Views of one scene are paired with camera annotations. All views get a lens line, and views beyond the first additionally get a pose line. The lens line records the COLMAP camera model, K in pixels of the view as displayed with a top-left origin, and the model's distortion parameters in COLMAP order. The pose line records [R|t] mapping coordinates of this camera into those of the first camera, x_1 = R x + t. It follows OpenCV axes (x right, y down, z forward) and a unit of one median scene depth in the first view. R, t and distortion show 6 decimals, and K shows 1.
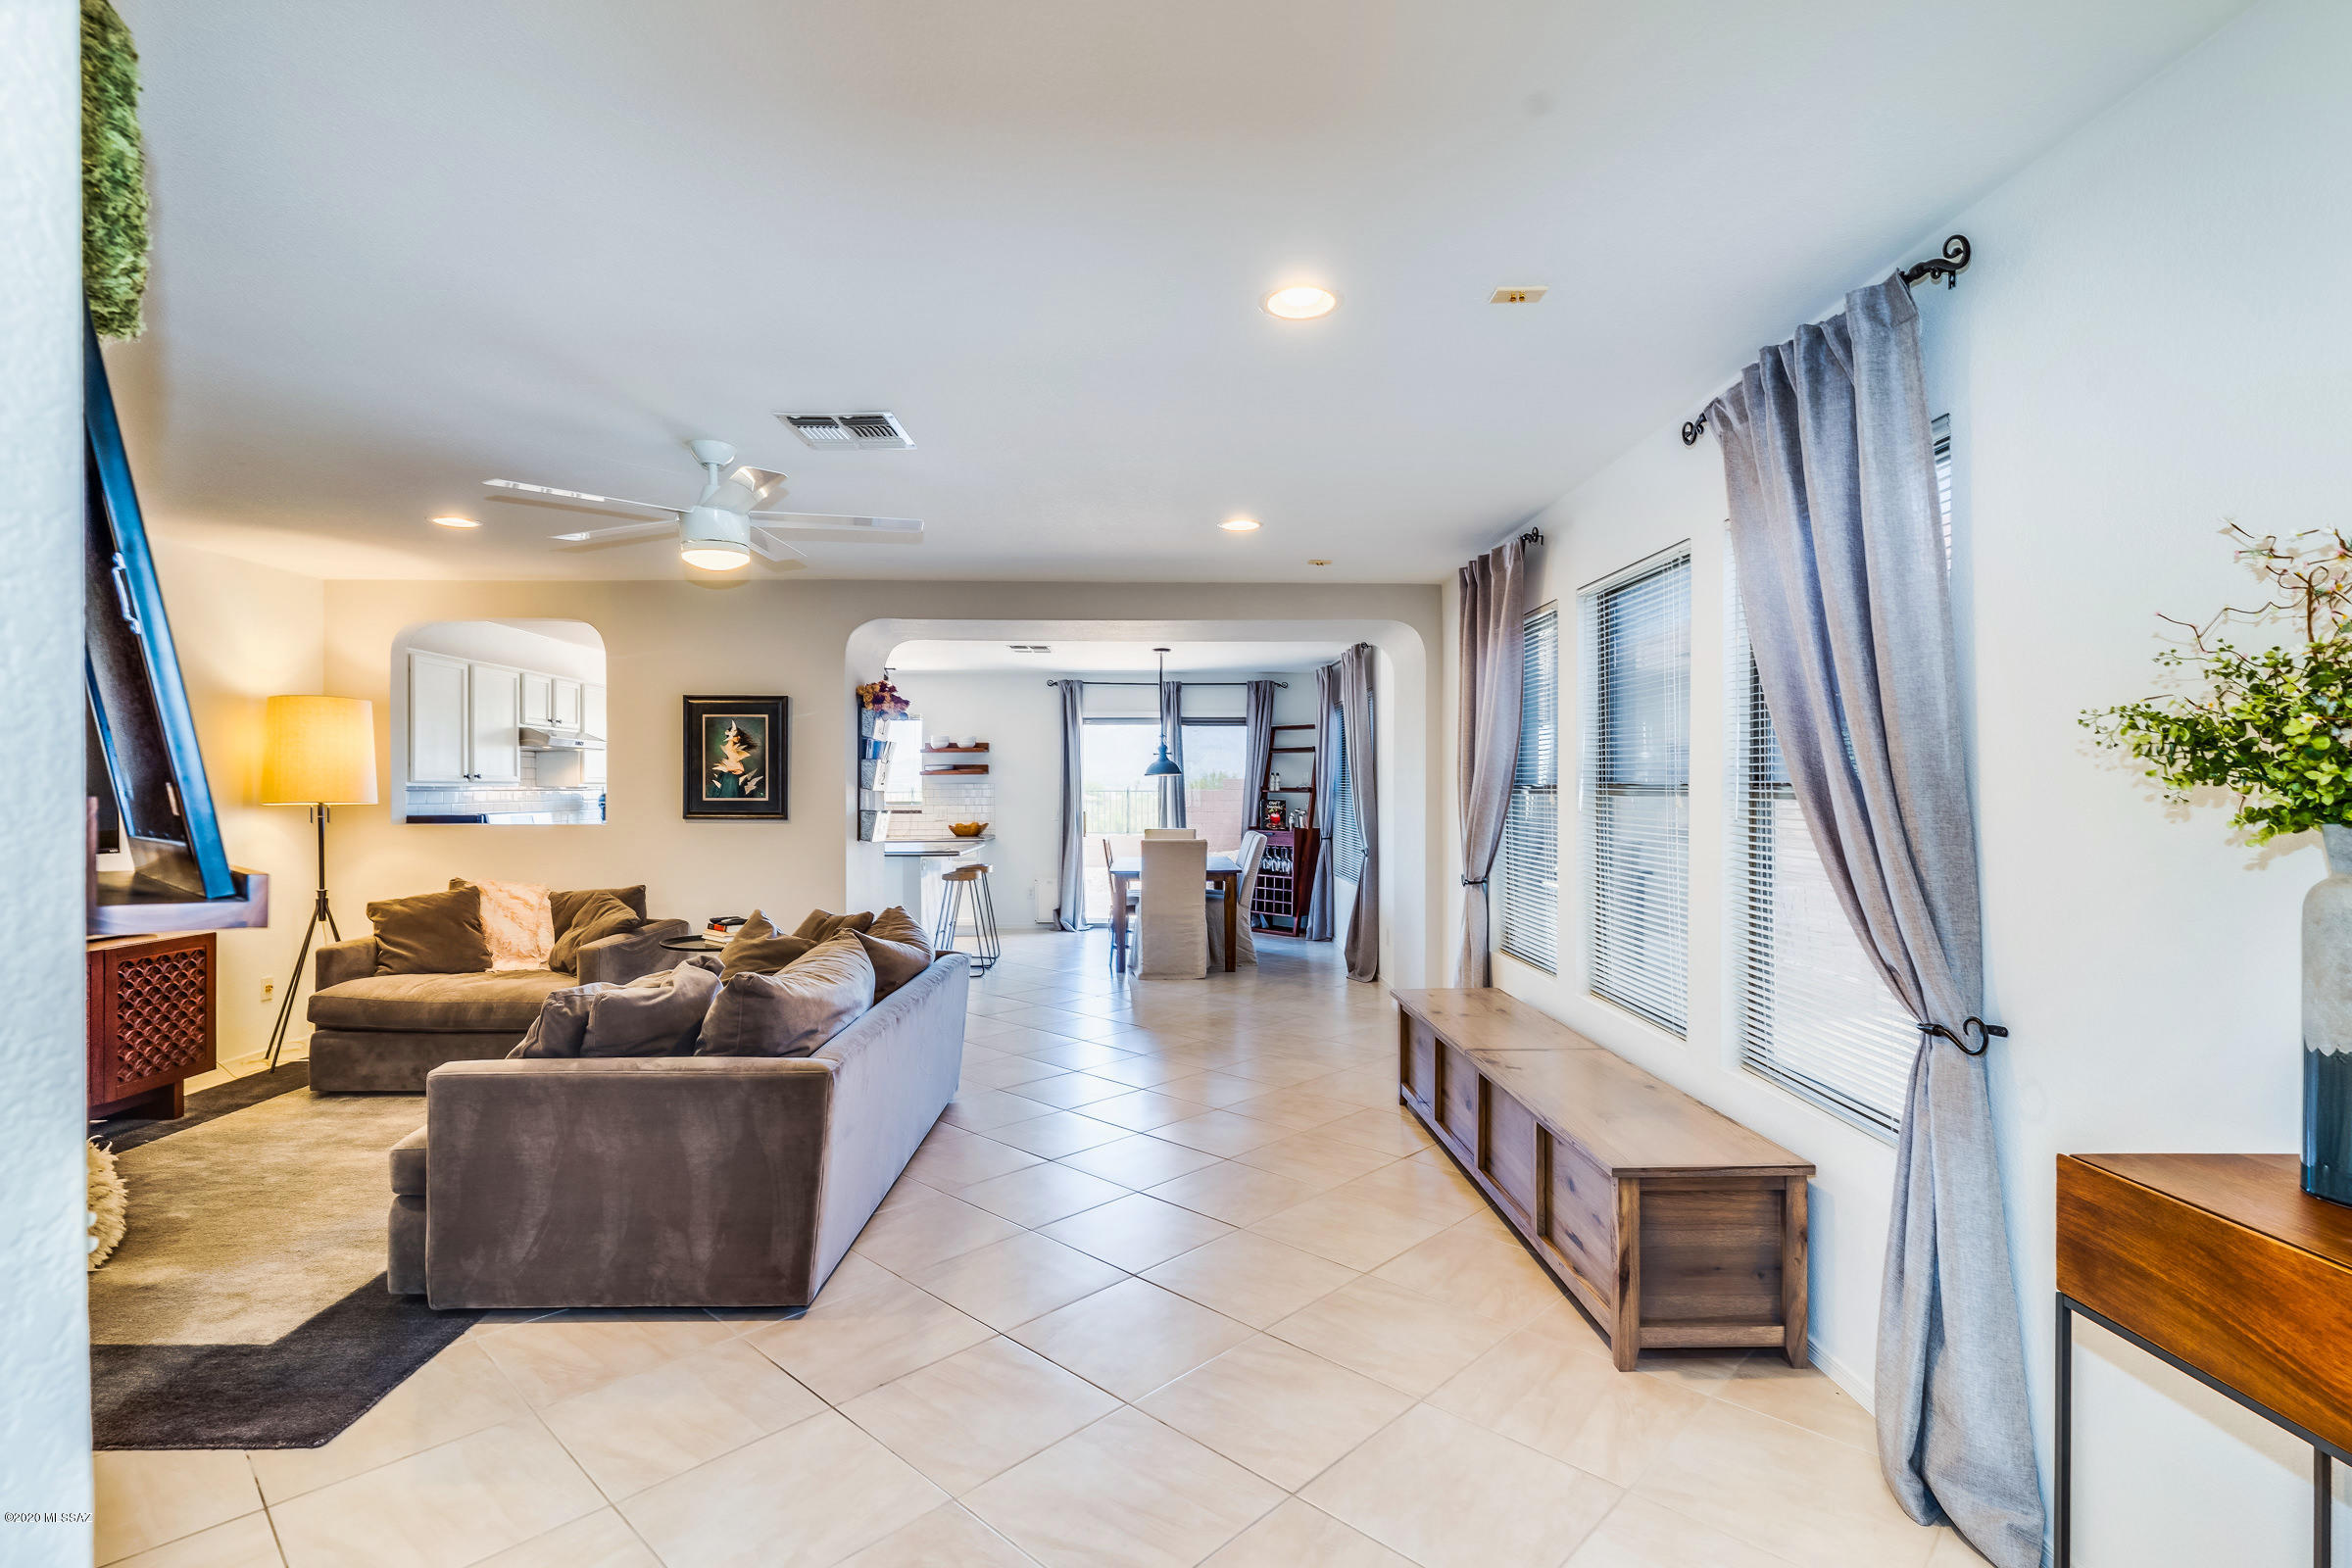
lens RADIAL K [[1125.3, 0, 1175.3], [0, 1125.3, 791.0], [0, 0, 1]] dist [0.004725, -0.001402]
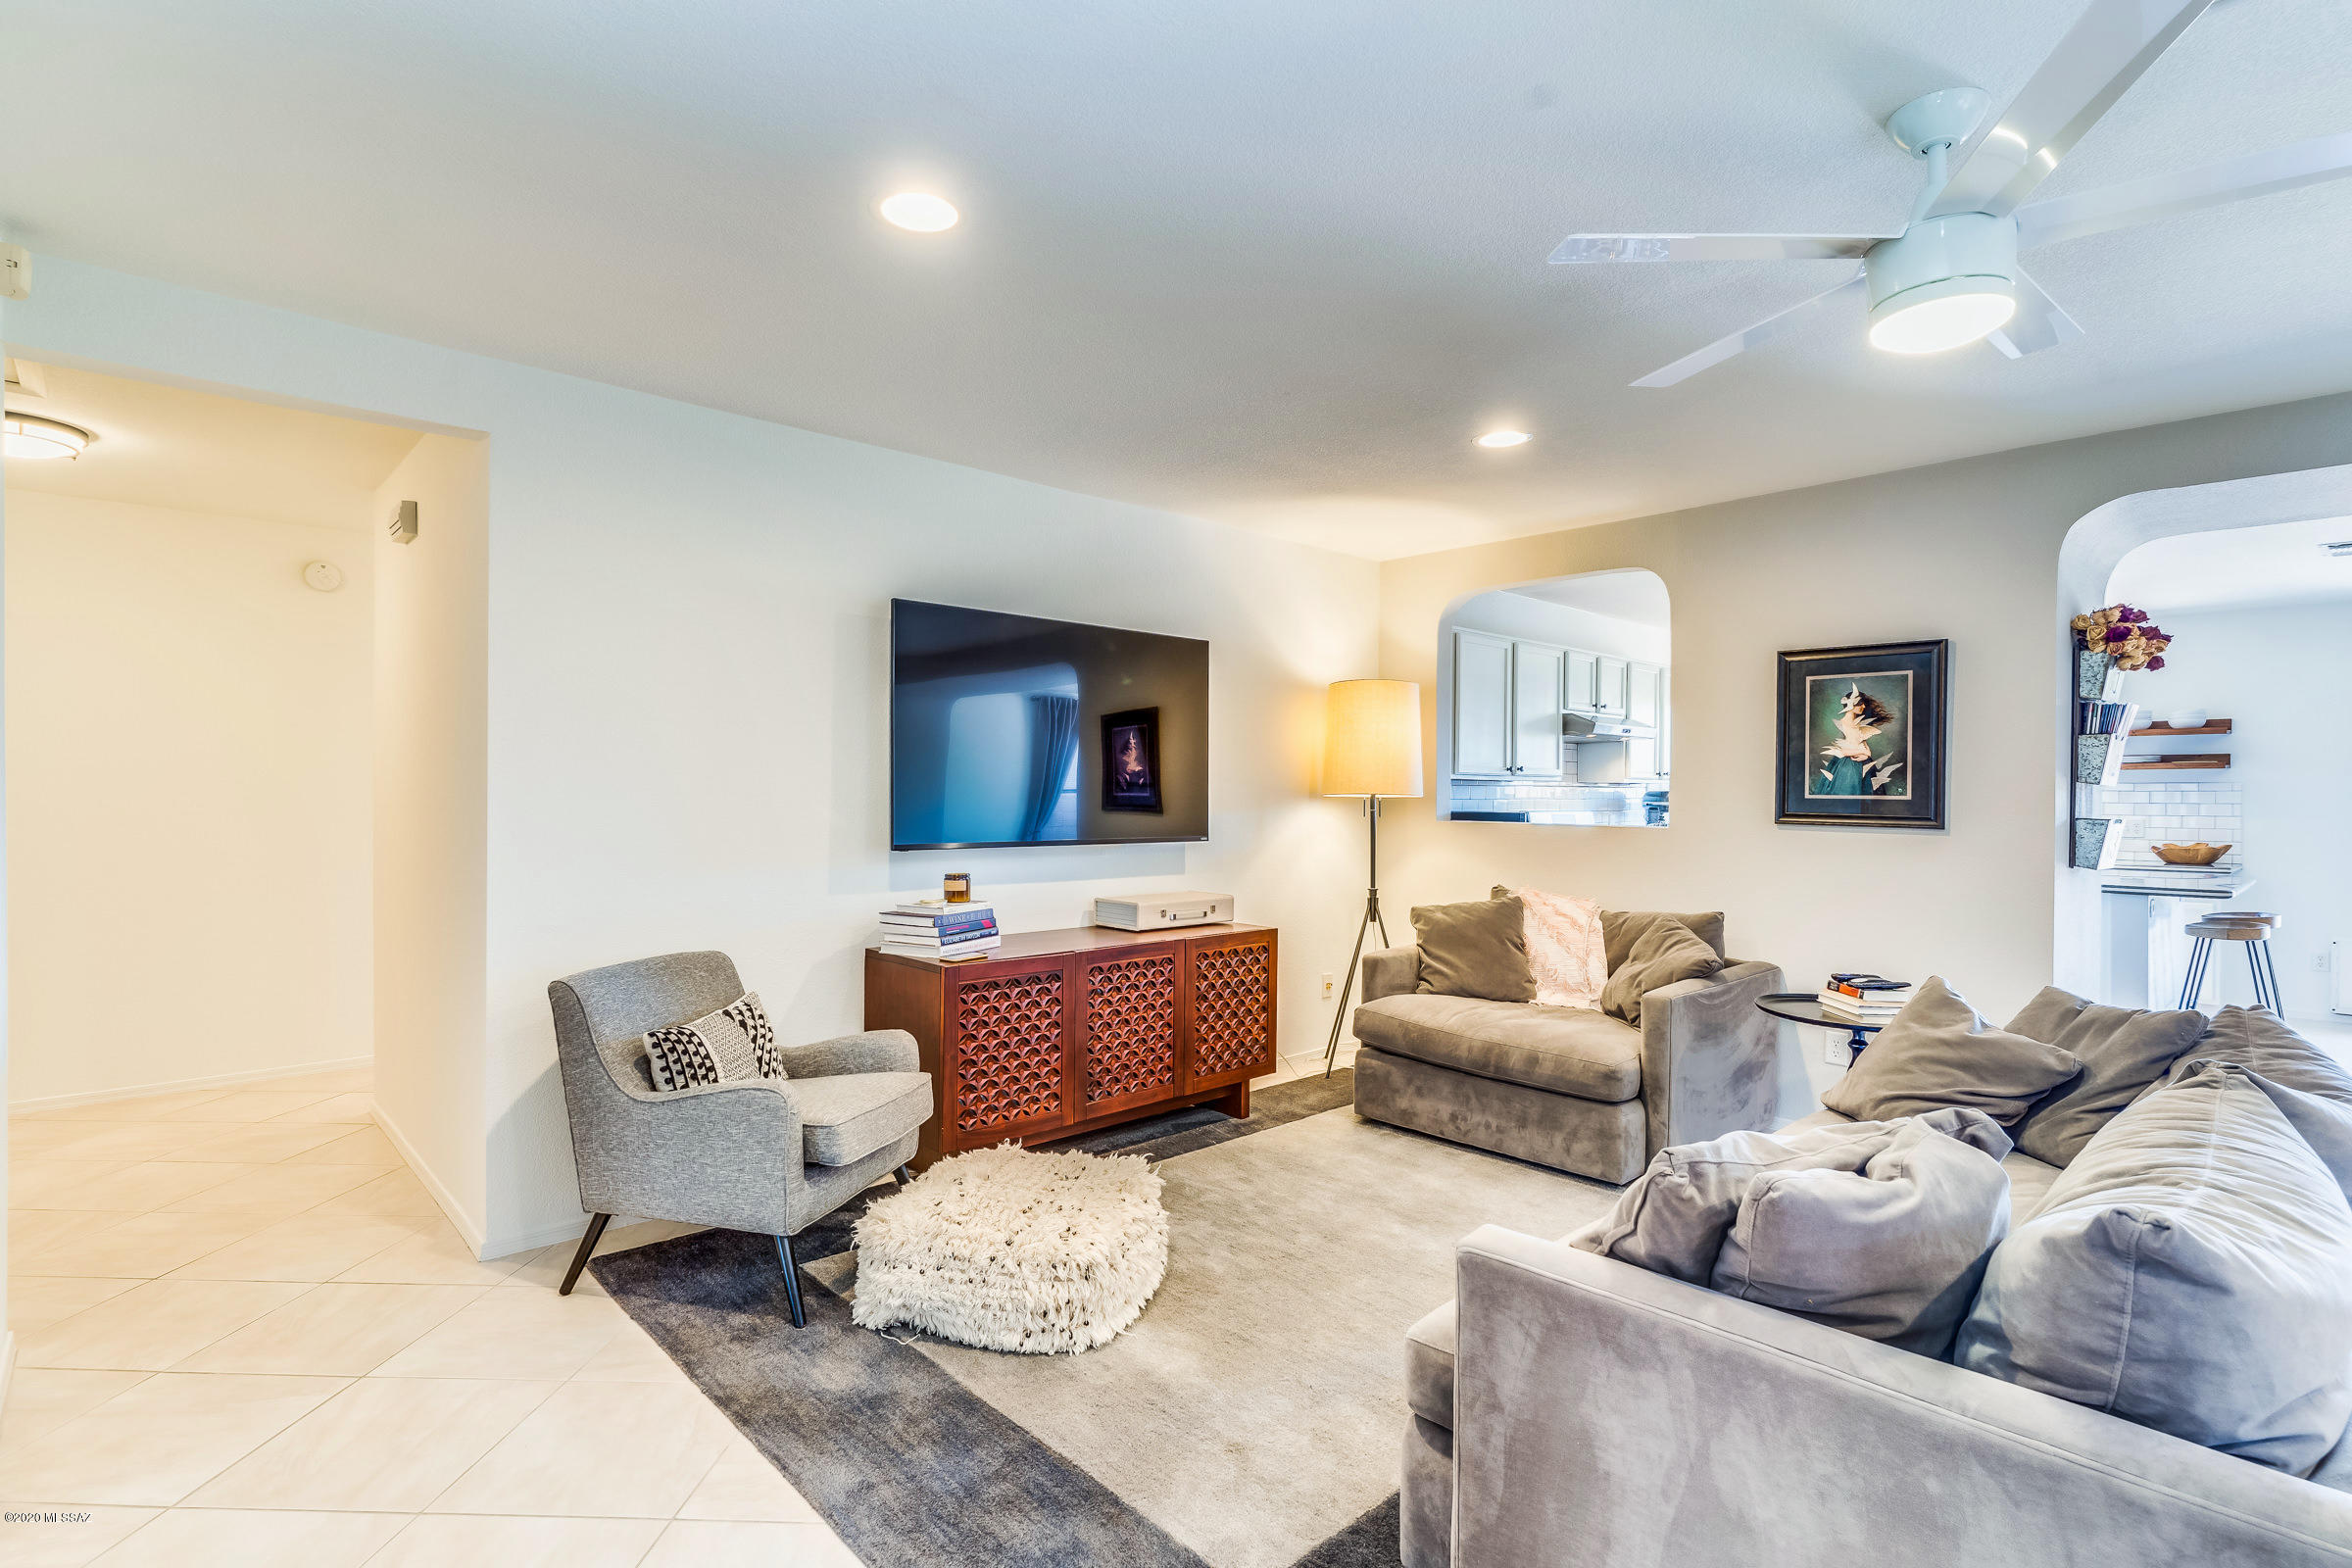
lens RADIAL K [[1156.0, 0, 1180.8], [0, 1156.0, 793.6], [0, 0, 1]] dist [0.003018, 0.000736]
pose [[0.671287, 0.009372, -0.741138, -0.145969], [-0.011471, 0.999932, 0.002256, 0.008433], [0.741109, 0.006987, 0.671349, 0.225523]]
